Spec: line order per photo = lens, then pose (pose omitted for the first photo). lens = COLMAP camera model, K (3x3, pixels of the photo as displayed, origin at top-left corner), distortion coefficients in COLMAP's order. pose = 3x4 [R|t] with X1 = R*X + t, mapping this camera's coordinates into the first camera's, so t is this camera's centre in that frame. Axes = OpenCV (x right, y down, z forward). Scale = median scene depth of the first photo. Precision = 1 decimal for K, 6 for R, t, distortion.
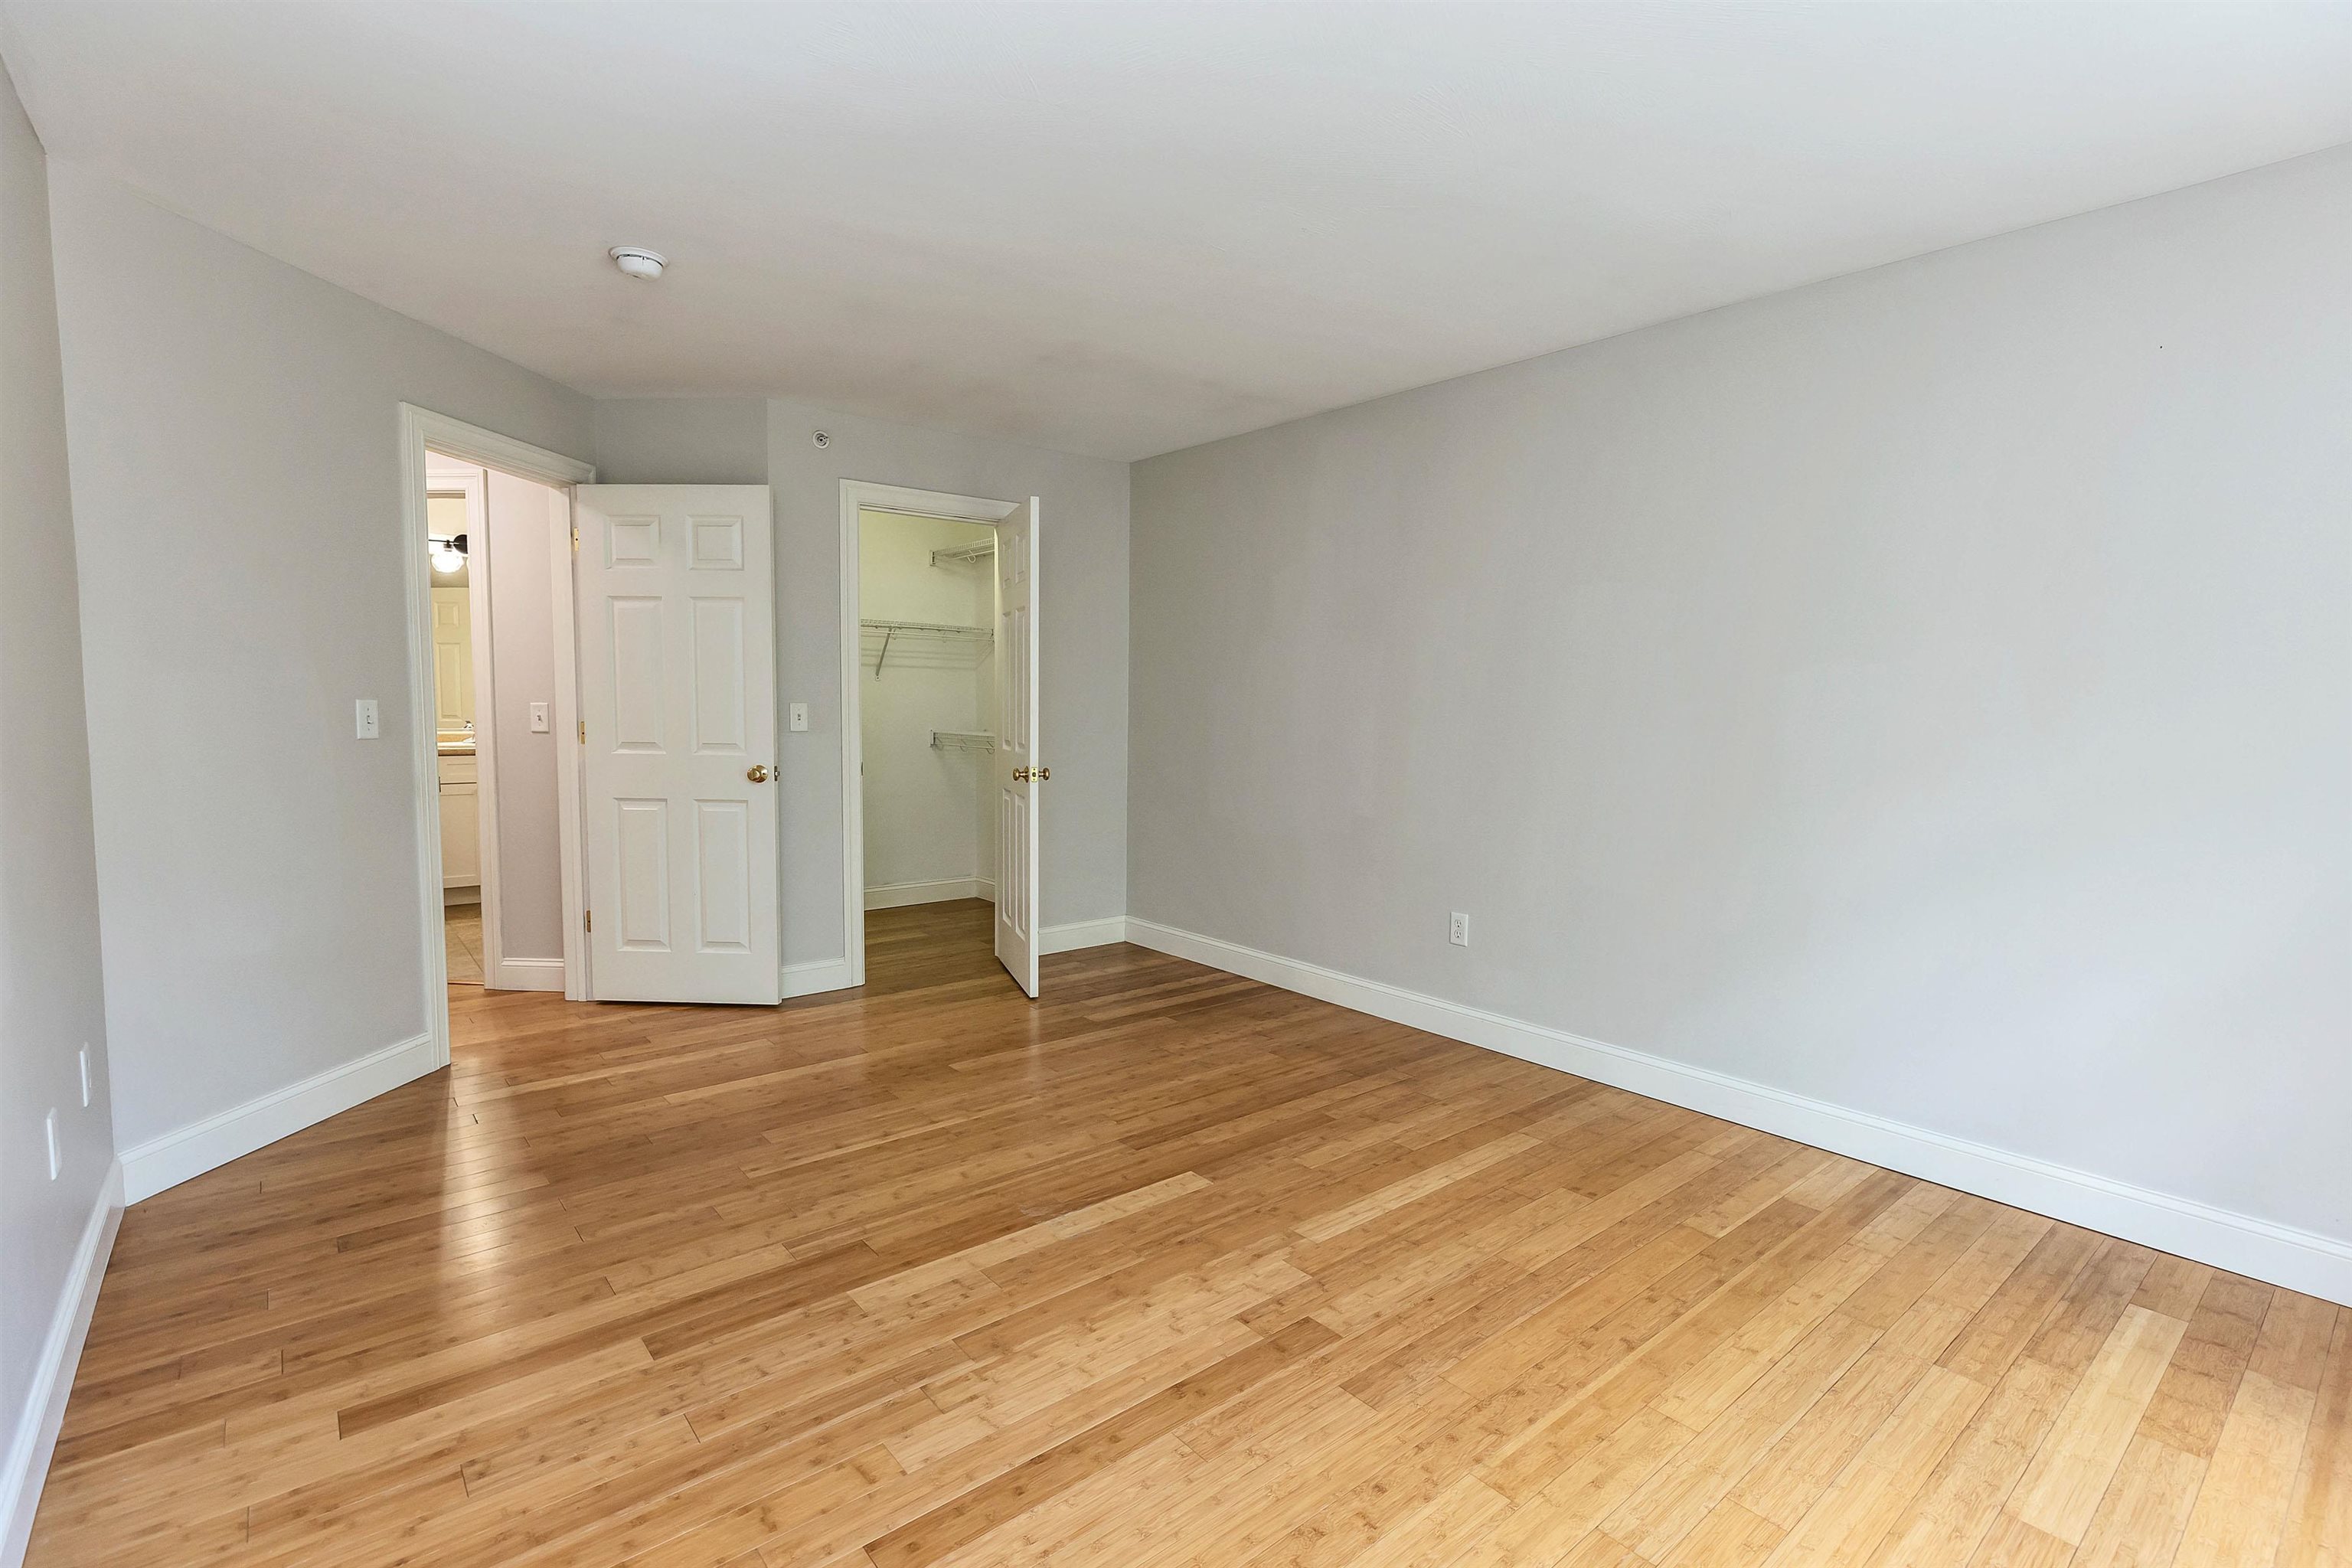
lens RADIAL K [[1067.7, 0, 1160.8], [0, 1067.7, 780.8], [0, 0, 1]] dist [0.002137, -0.000118]
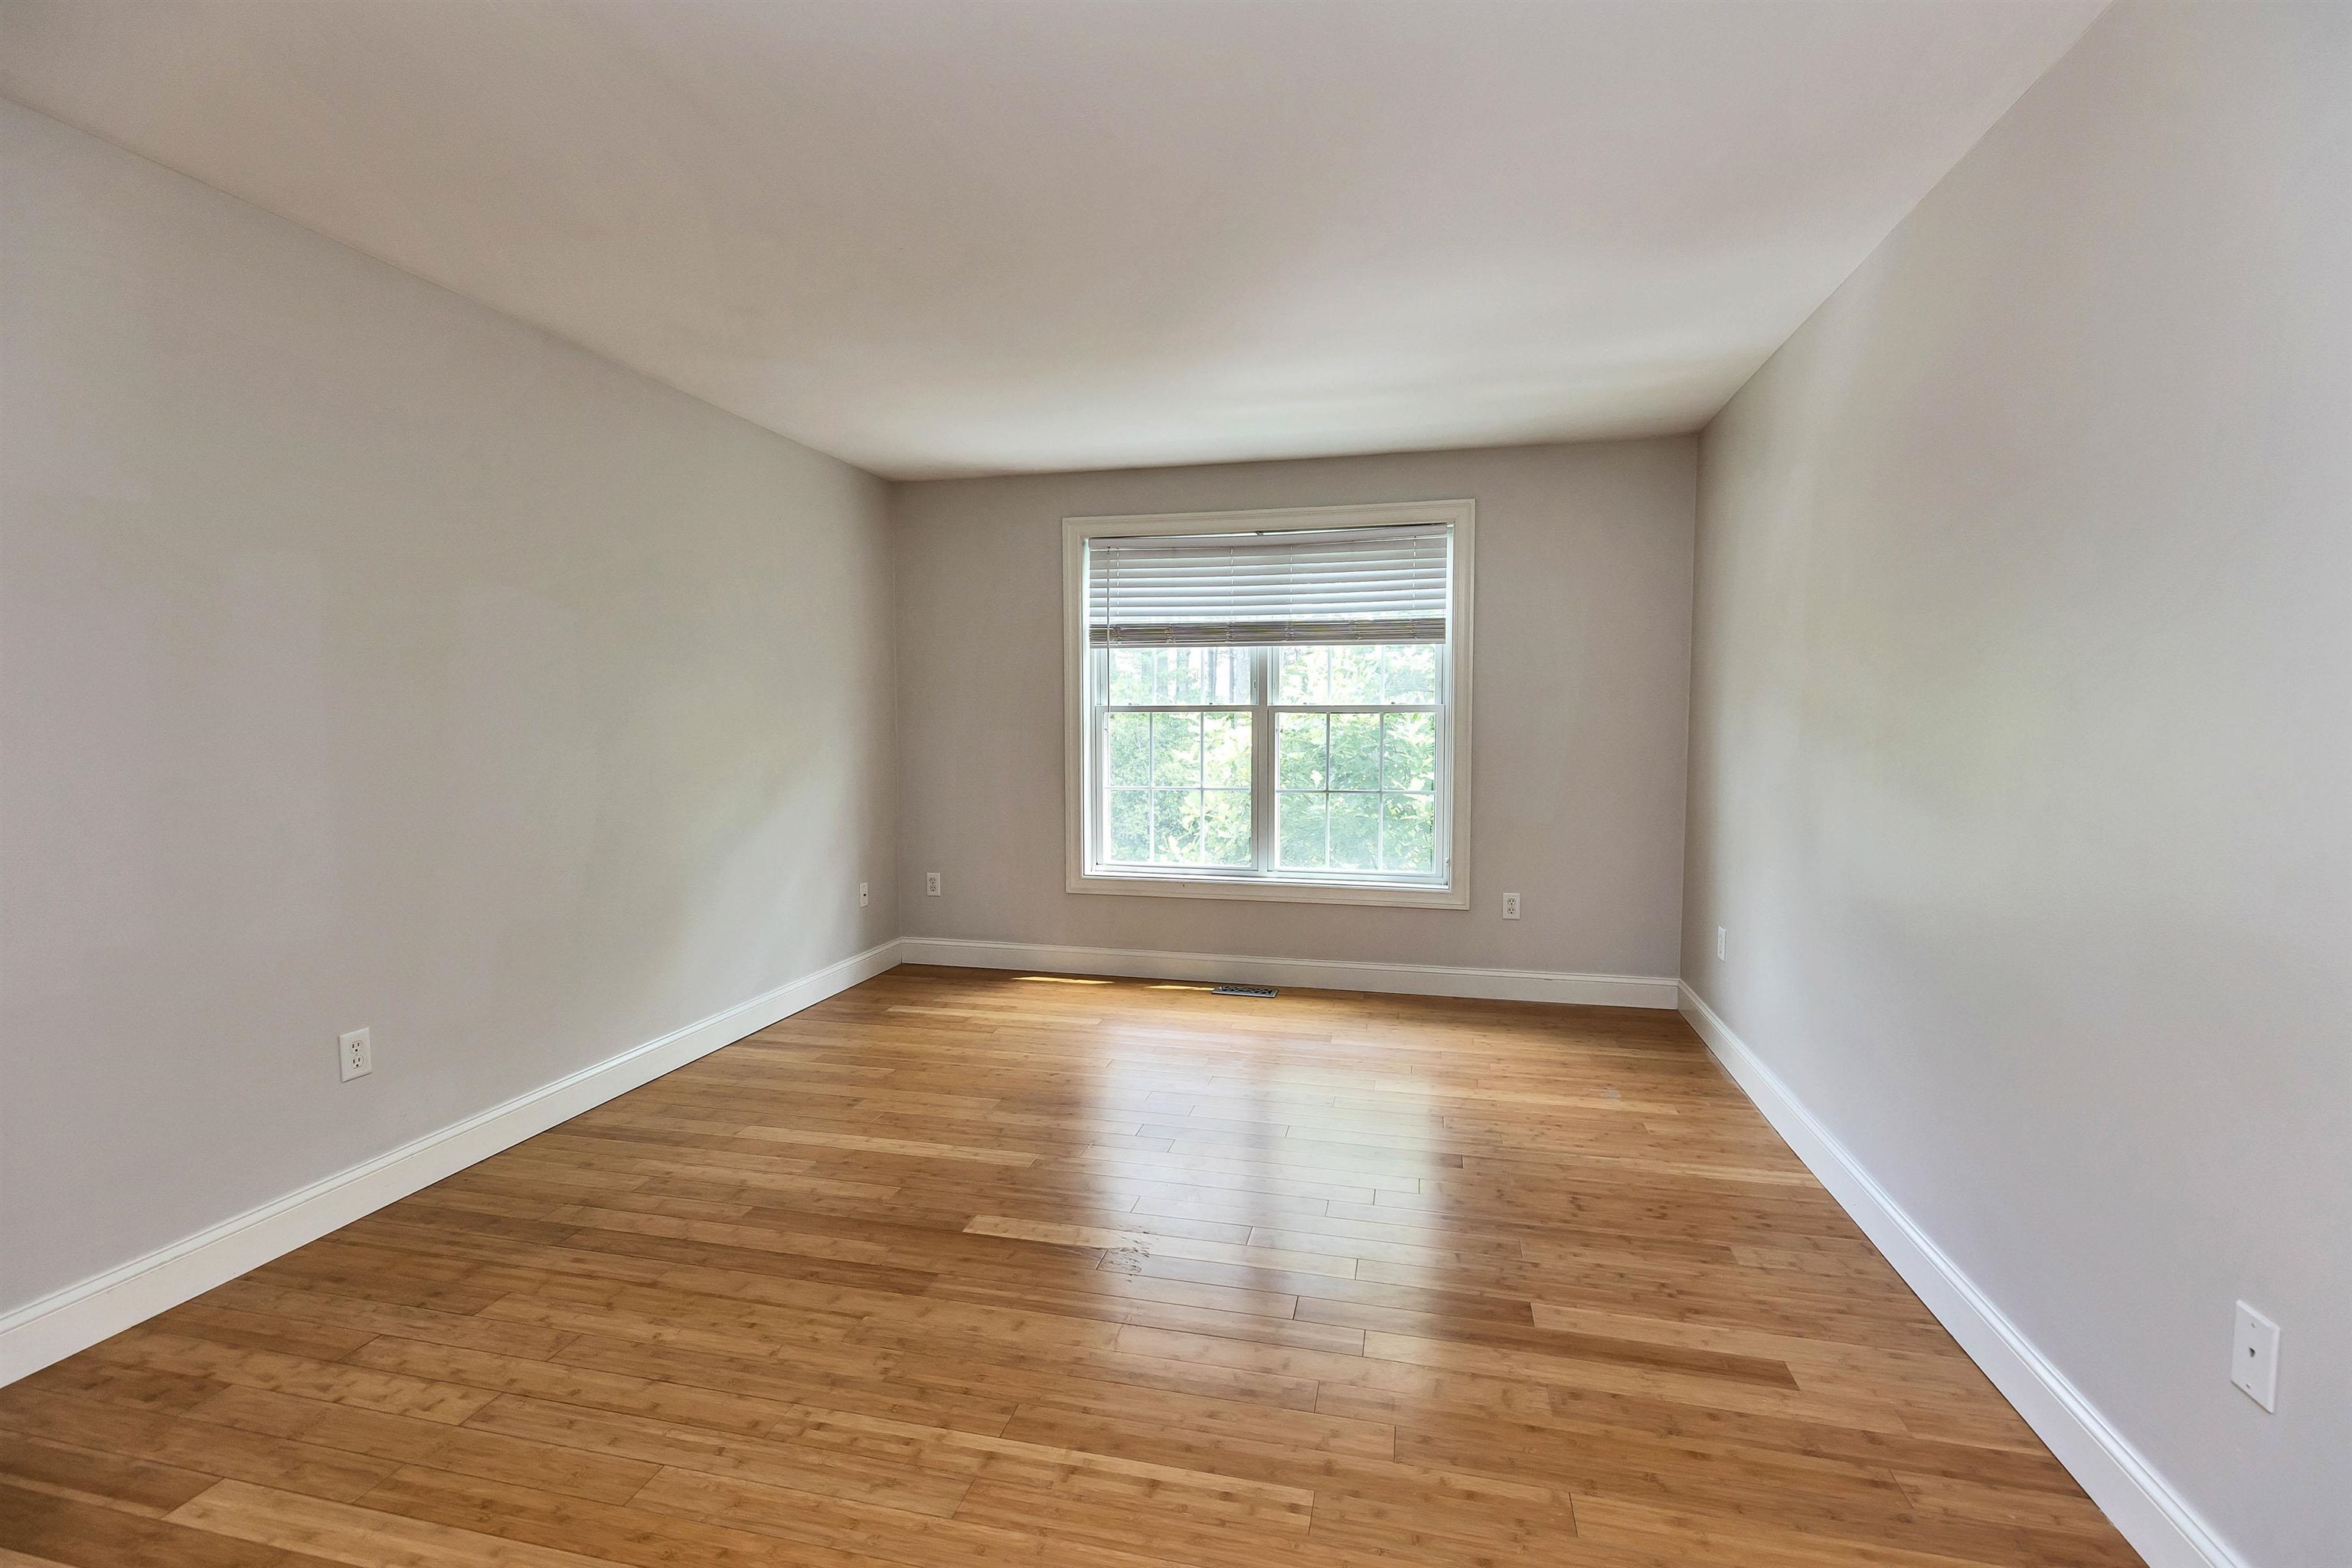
lens RADIAL K [[1067.7, 0, 1160.8], [0, 1067.7, 780.8], [0, 0, 1]] dist [0.002137, -0.000118]
pose [[-0.599264, -0.059426, 0.798342, -0.803225], [0.055999, 0.991686, 0.115853, -0.121651], [-0.798590, 0.114133, -0.590955, 1.386028]]
